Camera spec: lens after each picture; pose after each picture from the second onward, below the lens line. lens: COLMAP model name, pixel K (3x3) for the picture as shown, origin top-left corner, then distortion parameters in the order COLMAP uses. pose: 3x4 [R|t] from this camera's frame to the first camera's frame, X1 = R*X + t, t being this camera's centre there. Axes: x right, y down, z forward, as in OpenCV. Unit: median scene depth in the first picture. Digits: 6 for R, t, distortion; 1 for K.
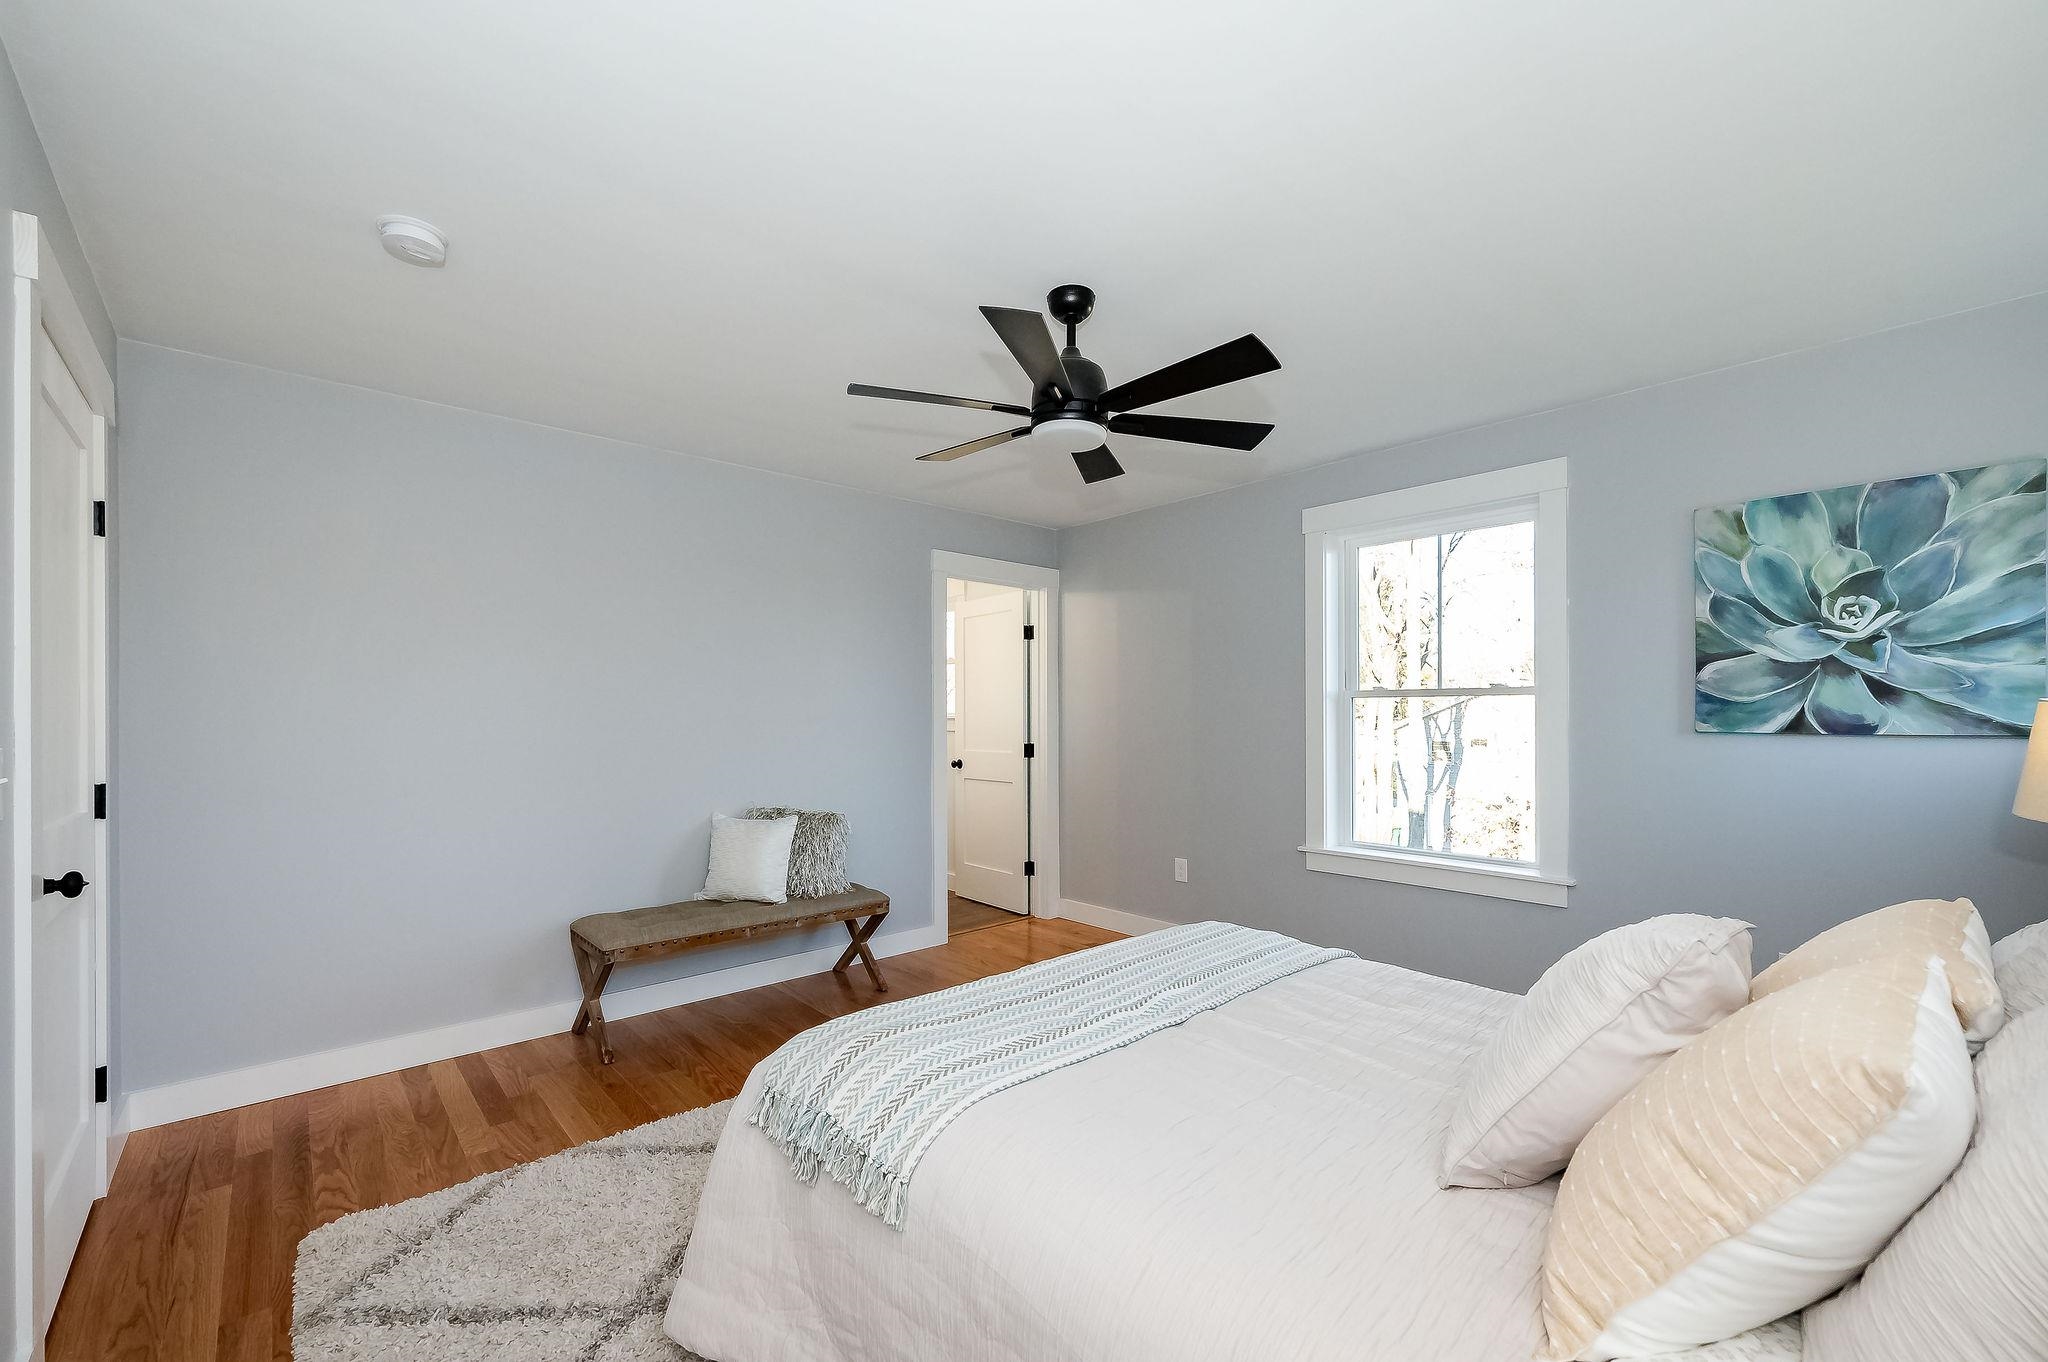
lens RADIAL K [[846.8, 0, 1027.9], [0, 846.8, 707.4], [0, 0, 1]] dist [-0.000859, -0.000053]
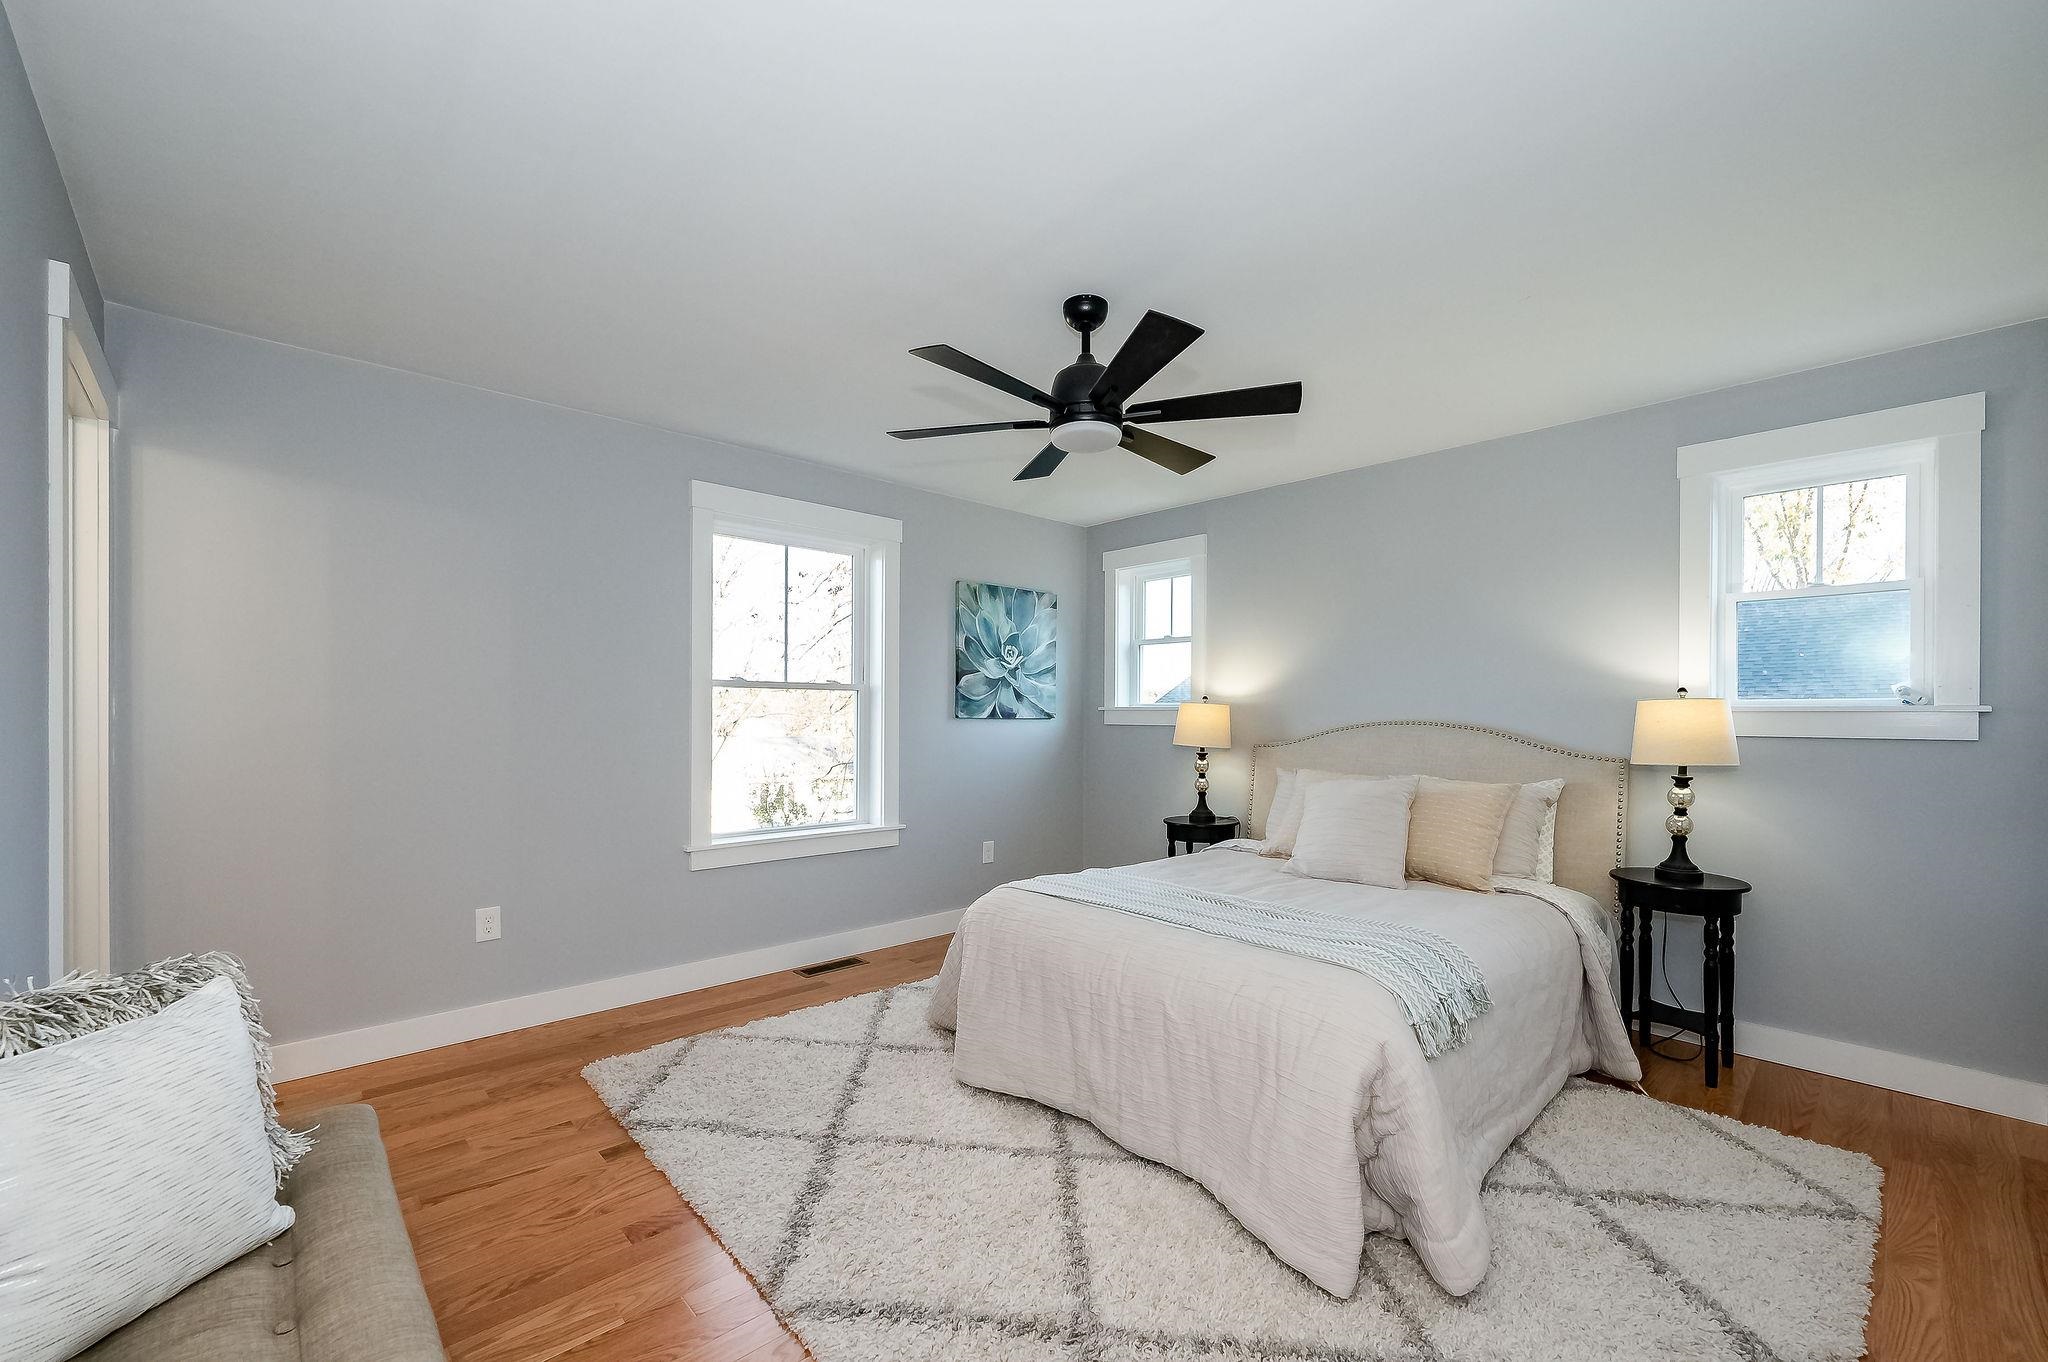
lens RADIAL K [[846.8, 0, 1027.9], [0, 846.8, 707.4], [0, 0, 1]] dist [-0.000859, -0.000053]
pose [[-0.015415, 0.009077, 0.999840, -0.898704], [-0.013936, 0.999860, -0.009292, 0.023821], [-0.999784, -0.014077, -0.015286, 0.957891]]
